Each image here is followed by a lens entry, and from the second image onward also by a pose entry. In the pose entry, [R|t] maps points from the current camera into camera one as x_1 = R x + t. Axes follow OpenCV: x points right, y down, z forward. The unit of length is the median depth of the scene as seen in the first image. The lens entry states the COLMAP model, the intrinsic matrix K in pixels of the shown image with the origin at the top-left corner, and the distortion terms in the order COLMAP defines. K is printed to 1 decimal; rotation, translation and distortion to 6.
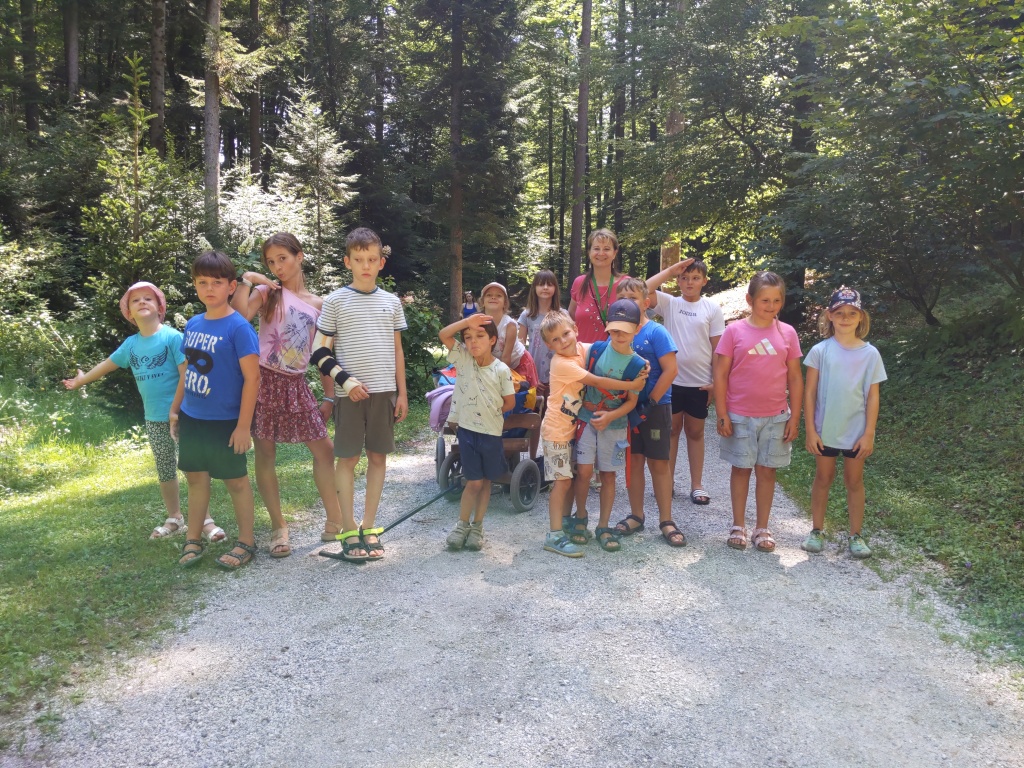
lens RADIAL K [[796.9, 0, 512.0], [0, 796.9, 384.0], [0, 0, 1]] dist [0.062328, -0.076615]
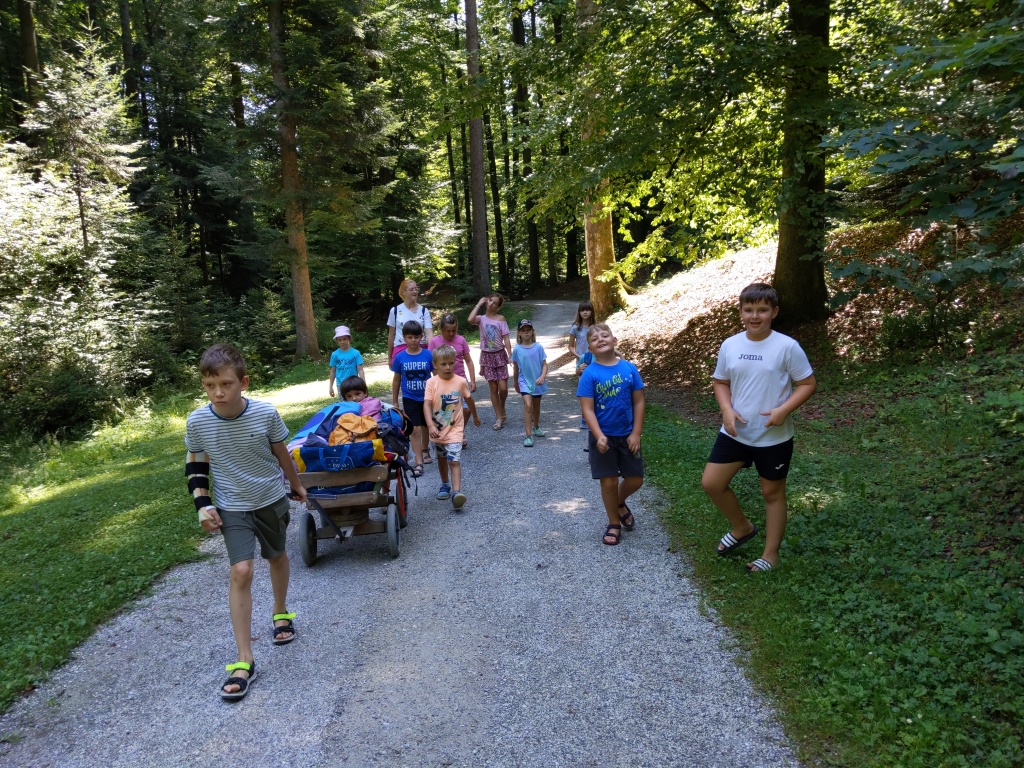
lens RADIAL K [[796.9, 0, 512.0], [0, 796.9, 384.0], [0, 0, 1]] dist [0.062328, -0.076615]
pose [[0.992746, -0.081290, 0.088589, 0.077031], [0.080451, 0.996674, 0.013009, -0.067930], [-0.089351, -0.005788, 0.995983, 0.498543]]
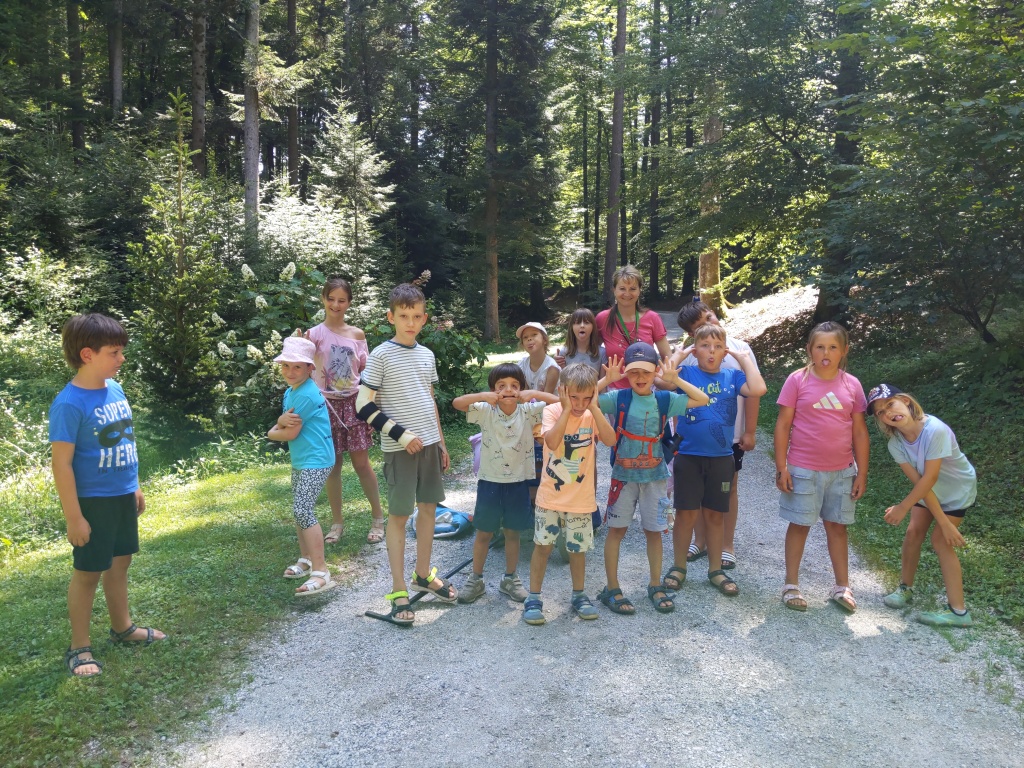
lens RADIAL K [[796.9, 0, 512.0], [0, 796.9, 384.0], [0, 0, 1]] dist [0.062328, -0.076615]
pose [[0.999019, -0.005635, -0.043933, -0.003442], [0.005530, 0.999982, -0.002511, -0.013711], [0.043946, 0.002265, 0.999031, 0.005261]]
